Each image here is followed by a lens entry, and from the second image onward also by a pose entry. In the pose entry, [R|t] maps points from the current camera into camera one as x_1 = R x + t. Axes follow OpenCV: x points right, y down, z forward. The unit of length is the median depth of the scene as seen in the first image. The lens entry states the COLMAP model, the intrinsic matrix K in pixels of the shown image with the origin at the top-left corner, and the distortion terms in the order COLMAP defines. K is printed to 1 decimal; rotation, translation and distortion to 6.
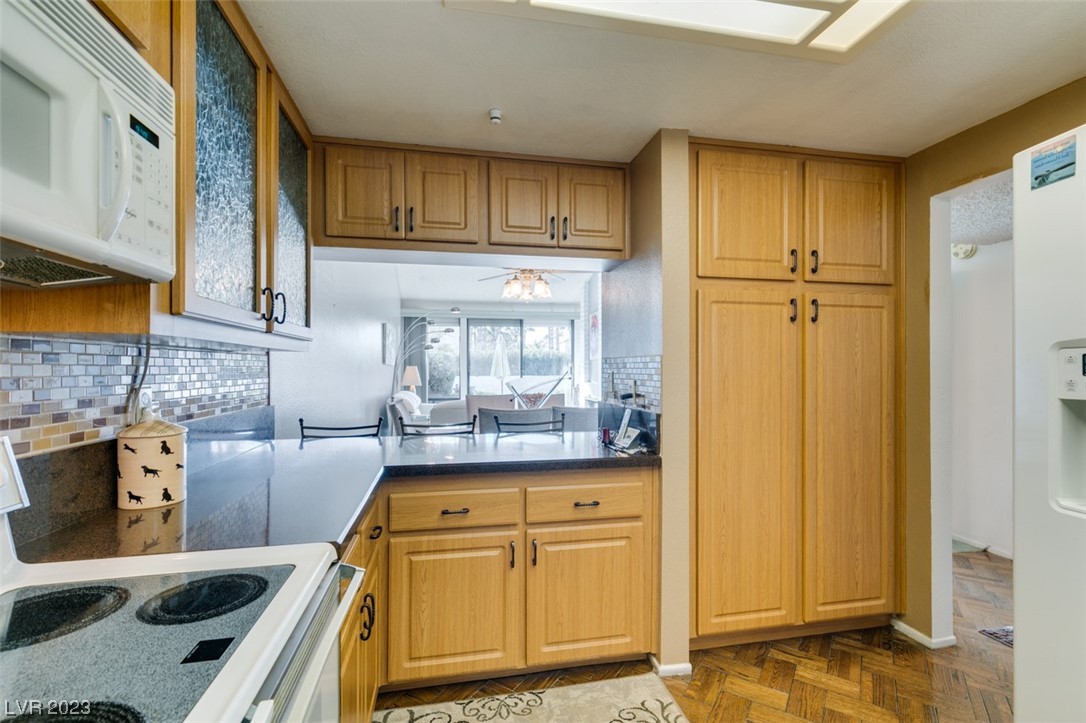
lens RADIAL K [[486.2, 0, 543.5], [0, 486.2, 366.2], [0, 0, 1]] dist [0.009686, -0.003032]
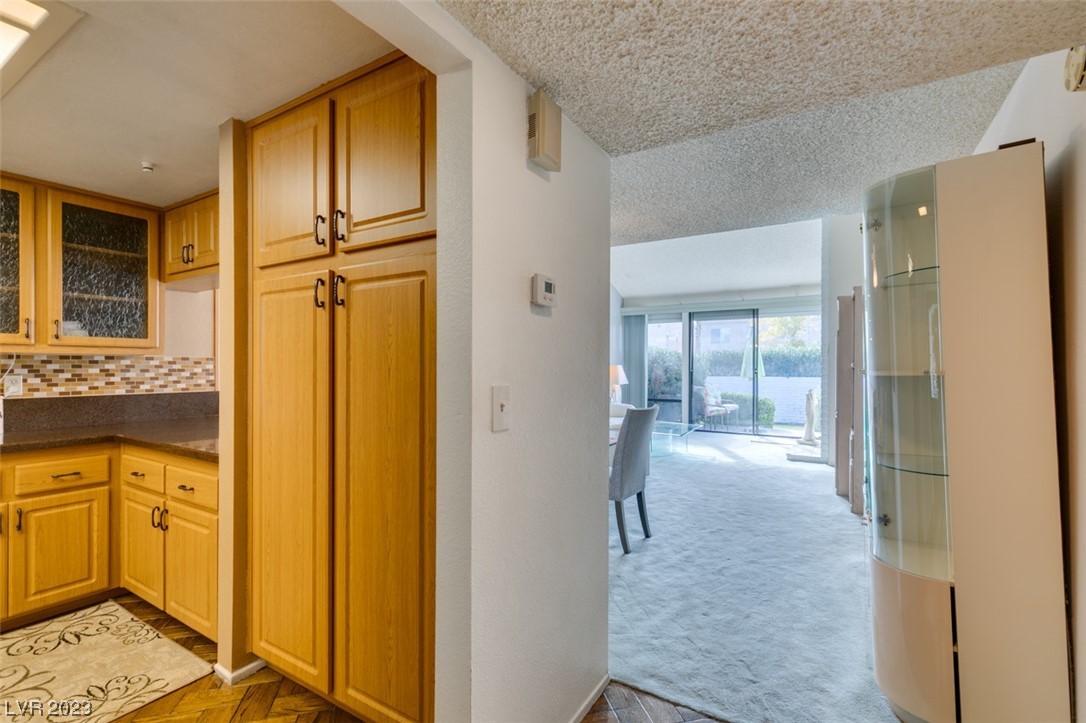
lens RADIAL K [[486.2, 0, 541.0], [0, 486.2, 366.1], [0, 0, 1]] dist [0.009686, -0.003032]
pose [[0.728355, 0.002010, -0.685197, 1.355719], [-0.000791, 0.999997, 0.002093, 0.001547], [0.685200, -0.000982, 0.728354, 0.696850]]
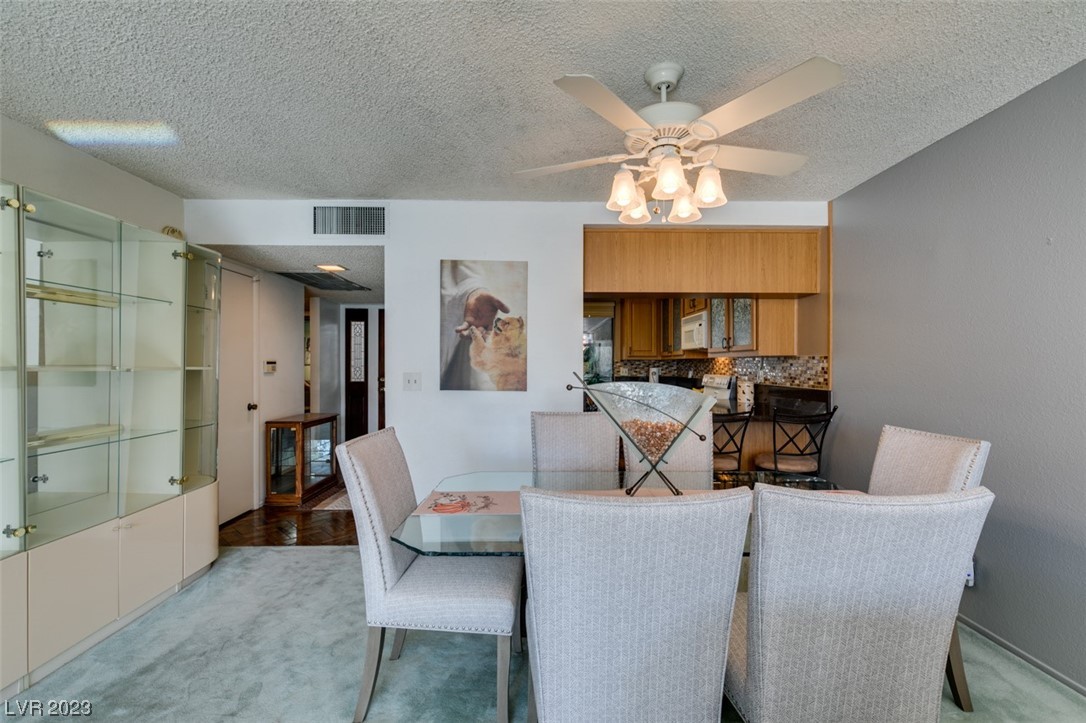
lens RADIAL K [[486.2, 0, 540.9], [0, 486.2, 365.1], [0, 0, 1]] dist [0.009686, -0.003032]
pose [[-0.982037, 0.001352, 0.188683, -0.008136], [0.001207, 0.999999, -0.000888, 0.007899], [-0.188684, -0.000645, -0.982038, 2.977673]]
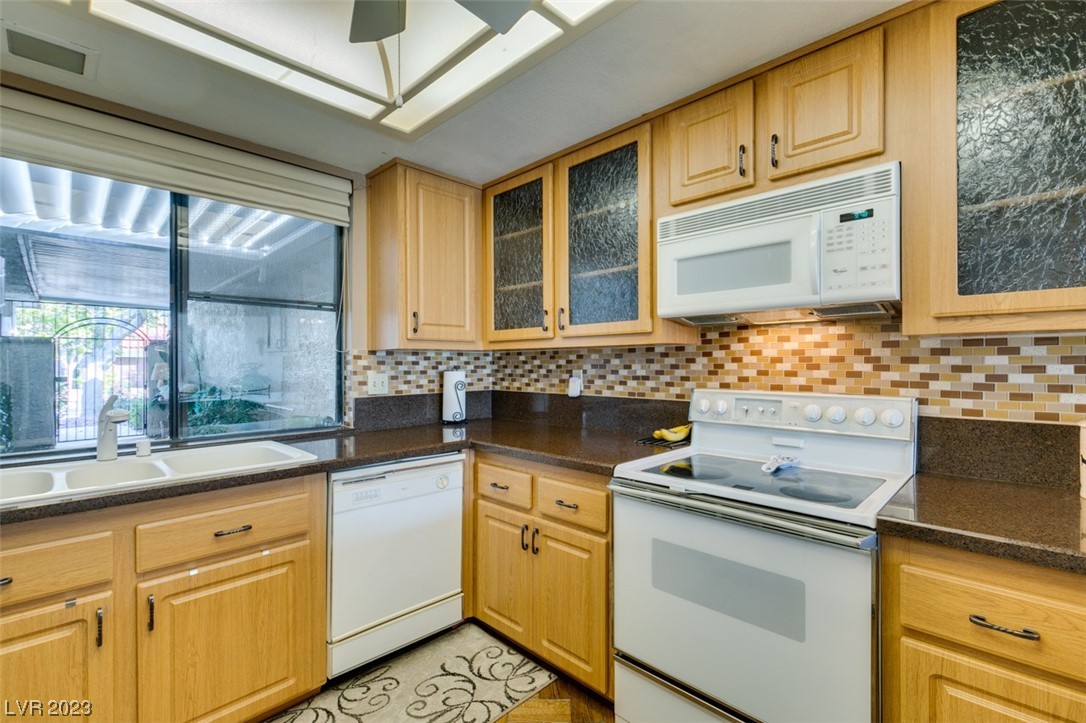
lens RADIAL K [[486.2, 0, 541.2], [0, 486.2, 362.8], [0, 0, 1]] dist [0.009686, -0.003032]
pose [[-0.832063, 0.005424, -0.554655, 0.402870], [0.006884, 0.999976, -0.000549, 0.004767], [0.554638, -0.004276, -0.832081, 0.734568]]
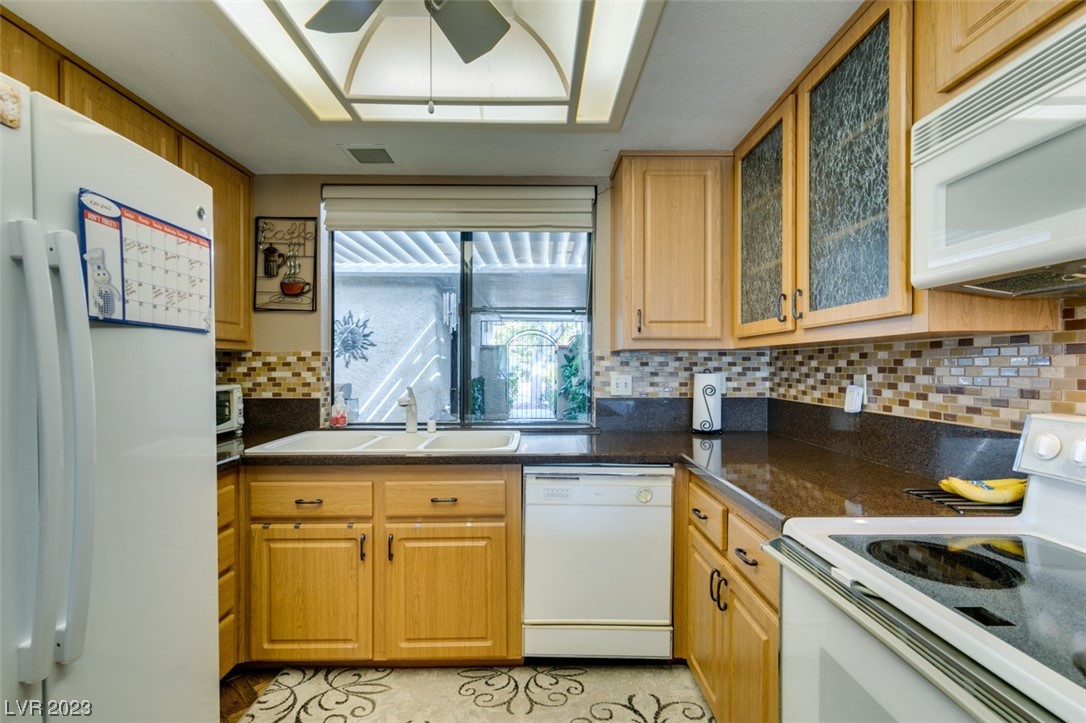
lens RADIAL K [[486.2, 0, 543.3], [0, 486.2, 366.1], [0, 0, 1]] dist [0.009686, -0.003032]
pose [[-0.981803, 0.001465, 0.189895, 0.022565], [0.001616, 0.999998, 0.000637, 0.006082], [-0.189894, 0.000932, -0.981804, 0.713314]]
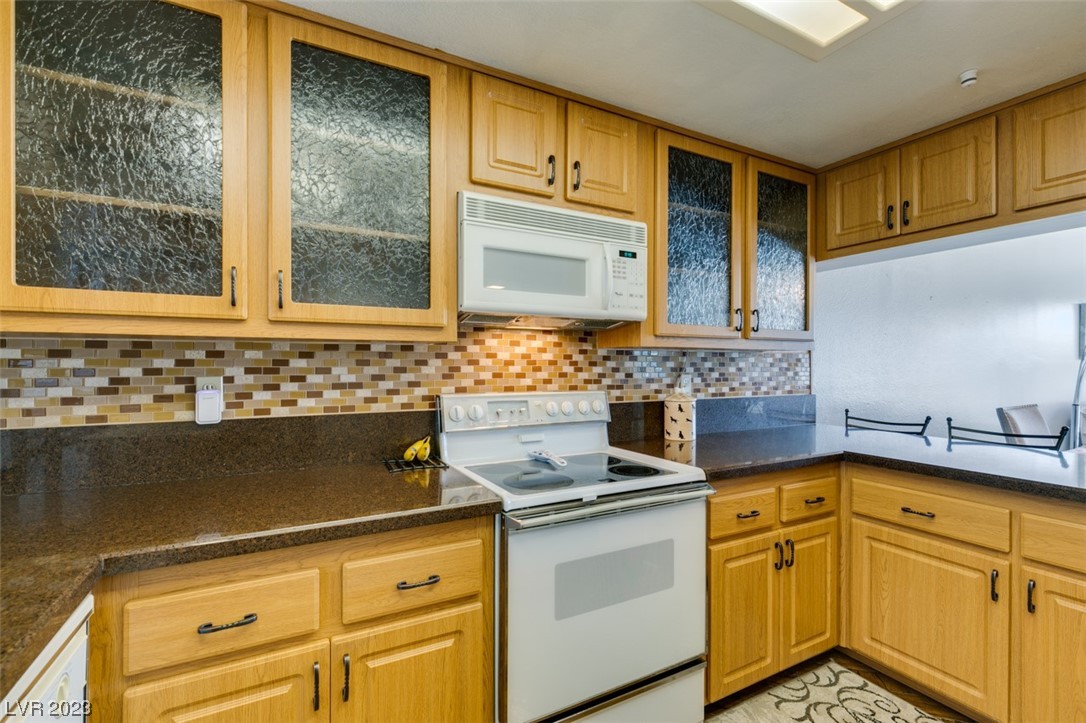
lens RADIAL K [[486.2, 0, 541.8], [0, 486.2, 363.6], [0, 0, 1]] dist [0.009686, -0.003032]
pose [[0.292656, 0.001487, -0.956217, 0.468534], [0.000007, 0.999999, 0.001558, 0.001850], [0.956218, -0.000463, 0.292655, 0.003273]]
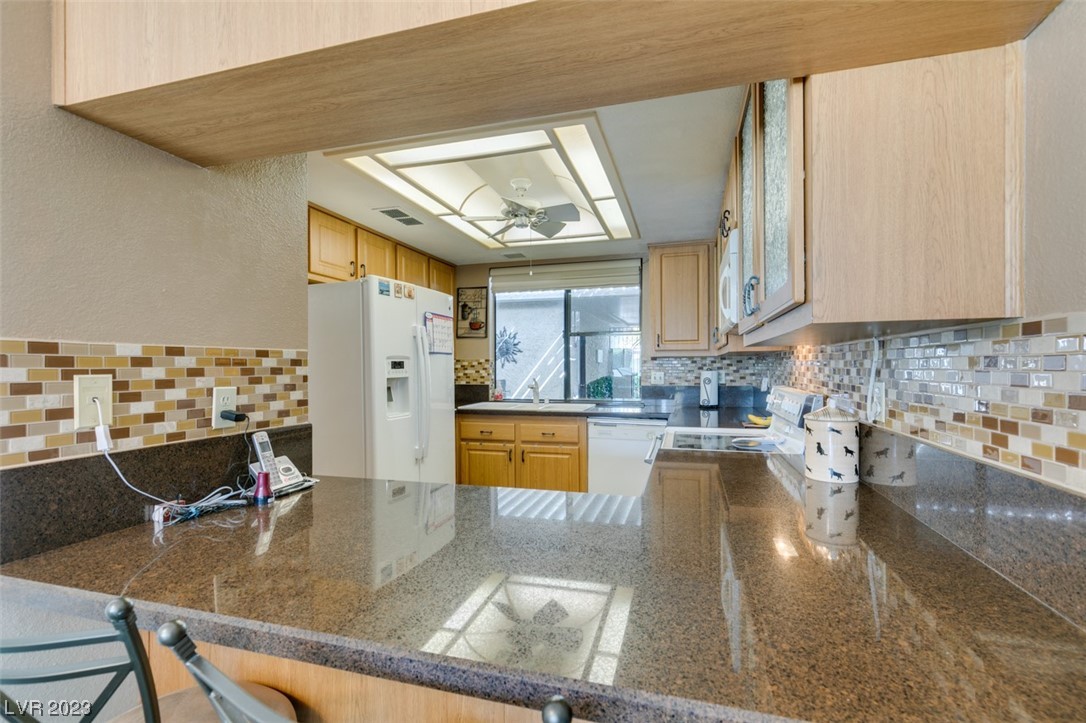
lens RADIAL K [[486.2, 0, 545.6], [0, 486.2, 366.2], [0, 0, 1]] dist [0.009686, -0.003032]
pose [[-0.884550, 0.006131, 0.466405, -0.467509], [0.005710, 0.999981, -0.002316, 0.007674], [-0.466410, 0.000614, -0.884568, 1.475274]]
